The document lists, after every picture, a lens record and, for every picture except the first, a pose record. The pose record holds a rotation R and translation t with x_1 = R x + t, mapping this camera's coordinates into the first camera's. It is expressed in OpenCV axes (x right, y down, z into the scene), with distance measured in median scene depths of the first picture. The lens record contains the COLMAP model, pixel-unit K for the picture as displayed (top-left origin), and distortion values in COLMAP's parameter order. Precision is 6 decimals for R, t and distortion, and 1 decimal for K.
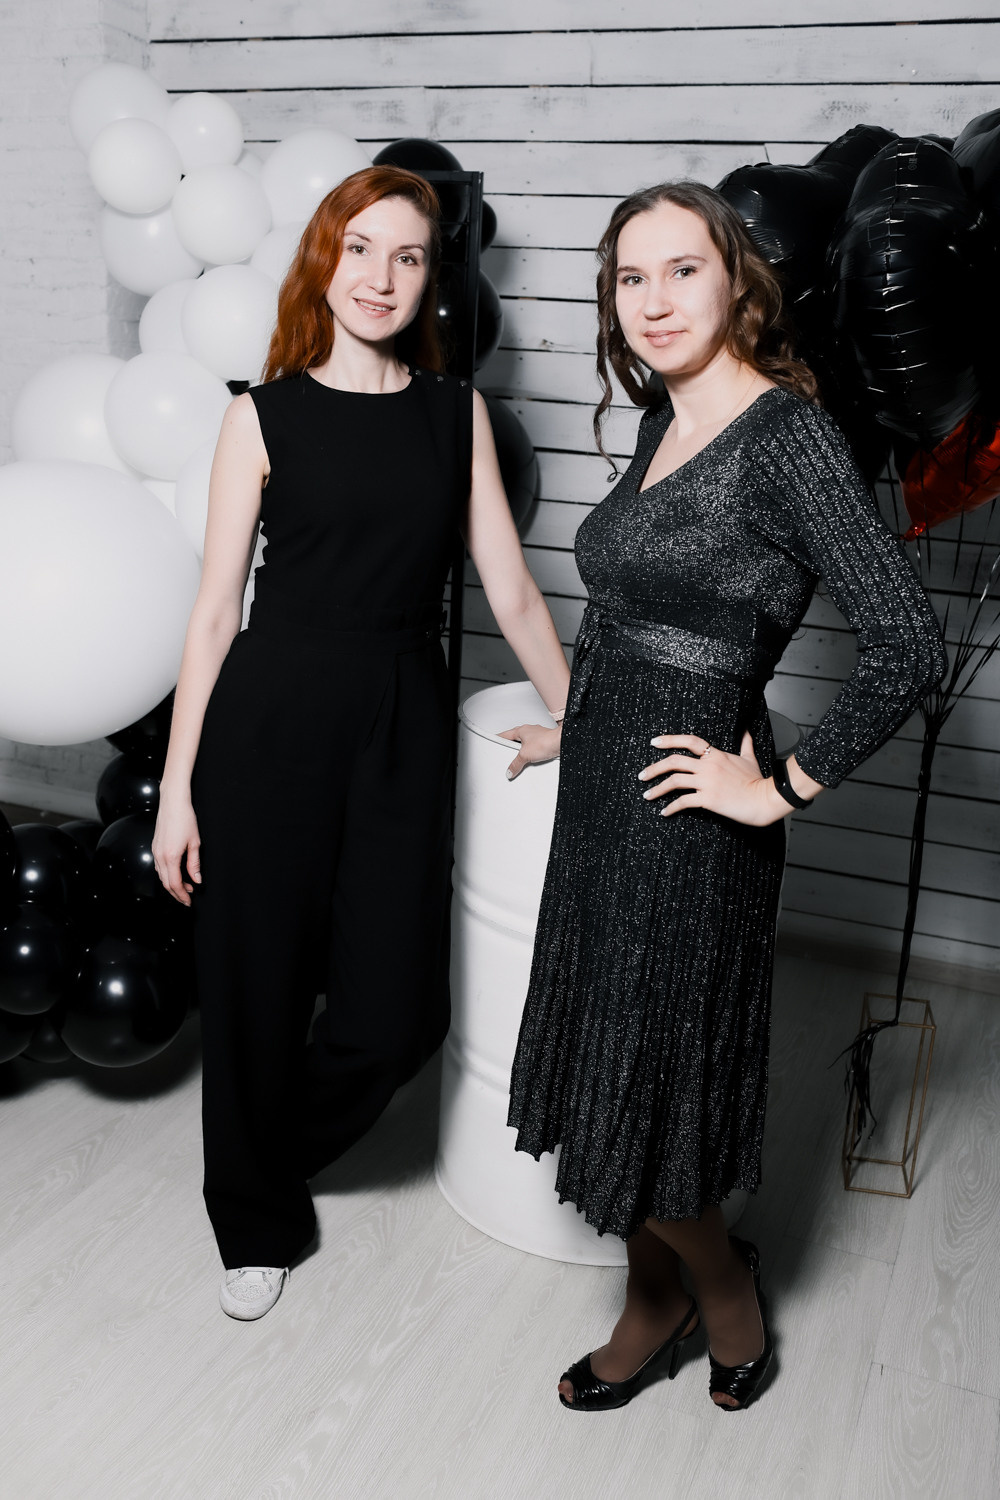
lens RADIAL K [[1432.3, 0, 499.8], [0, 1432.3, 758.4], [0, 0, 1]] dist [-0.112820, 0.143983]
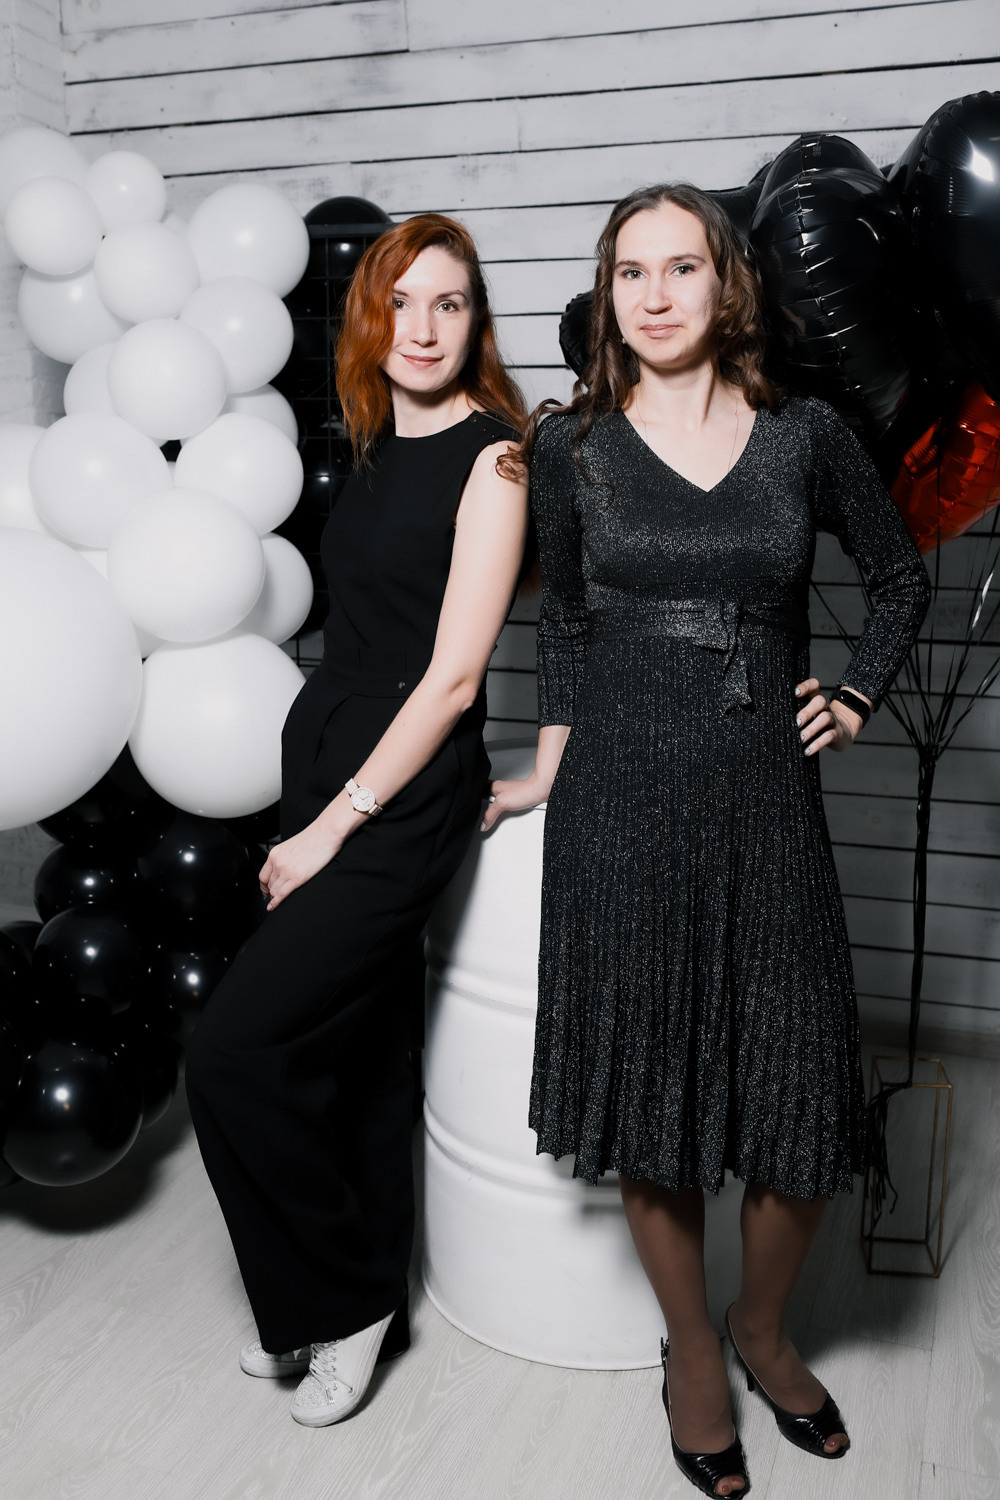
lens RADIAL K [[1432.3, 0, 499.8], [0, 1432.3, 758.4], [0, 0, 1]] dist [-0.112820, 0.143983]
pose [[0.997902, -0.053707, 0.036163, -0.009523], [0.056614, 0.994785, -0.084834, 0.034999], [-0.031419, 0.086703, 0.995739, 0.063174]]
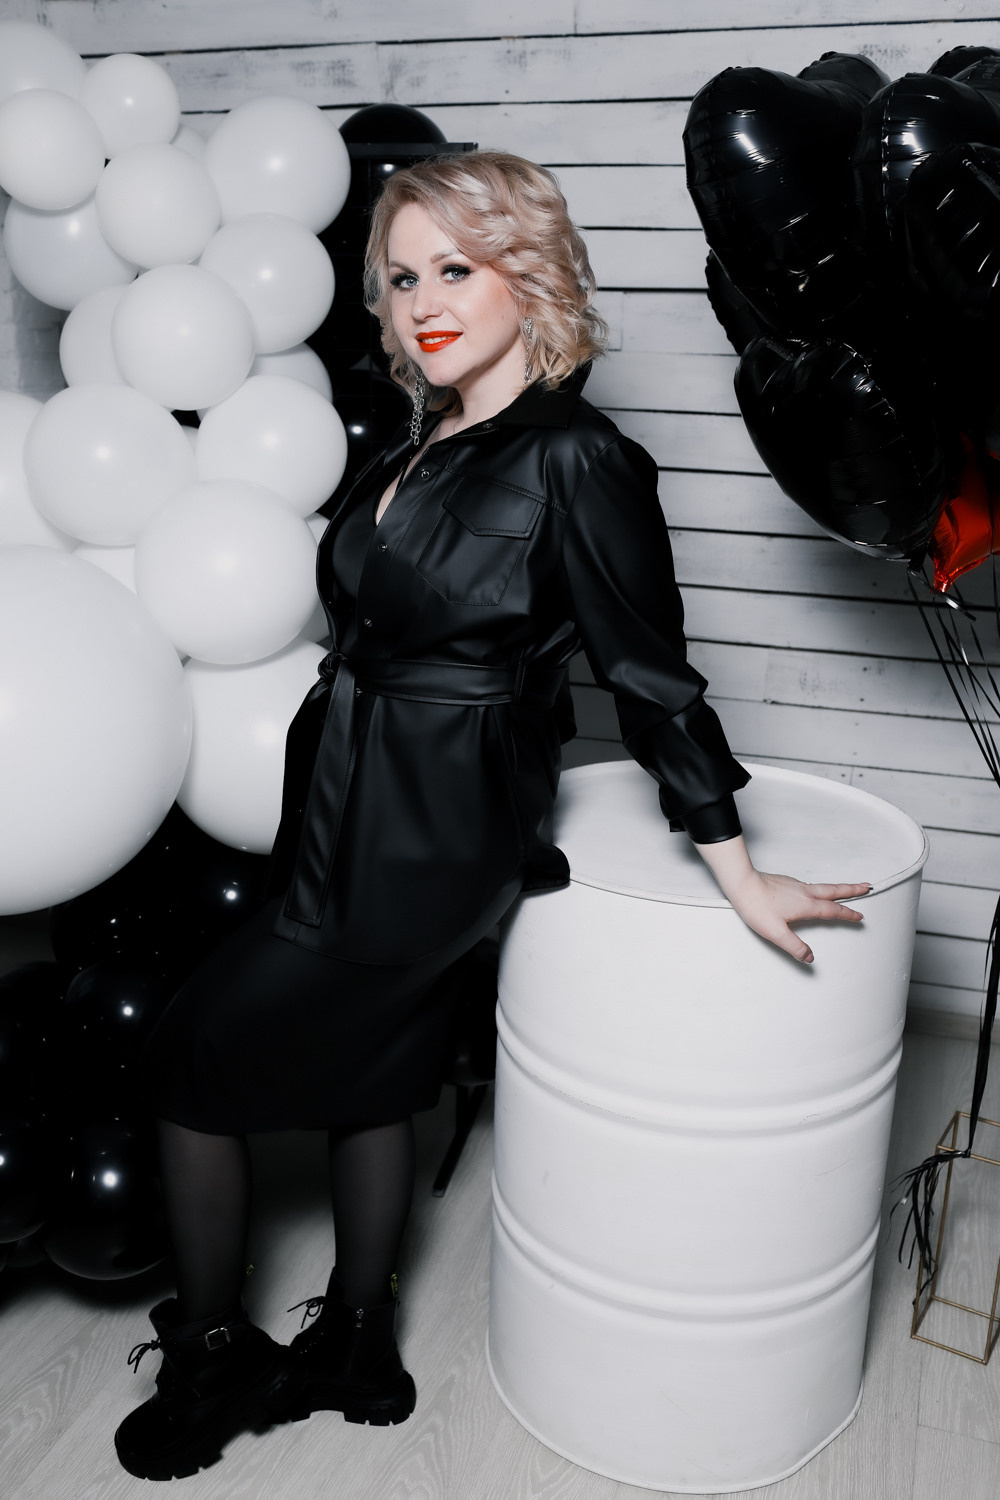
lens RADIAL K [[1422.6, 0, 500.0], [0, 1422.6, 750.0], [0, 0, 1]] dist [-0.099369, 0.112609]
pose [[0.997165, -0.054391, 0.052000, -0.058713], [0.053335, 0.998345, 0.021497, -0.080933], [-0.053084, -0.018662, 0.998416, 0.181487]]
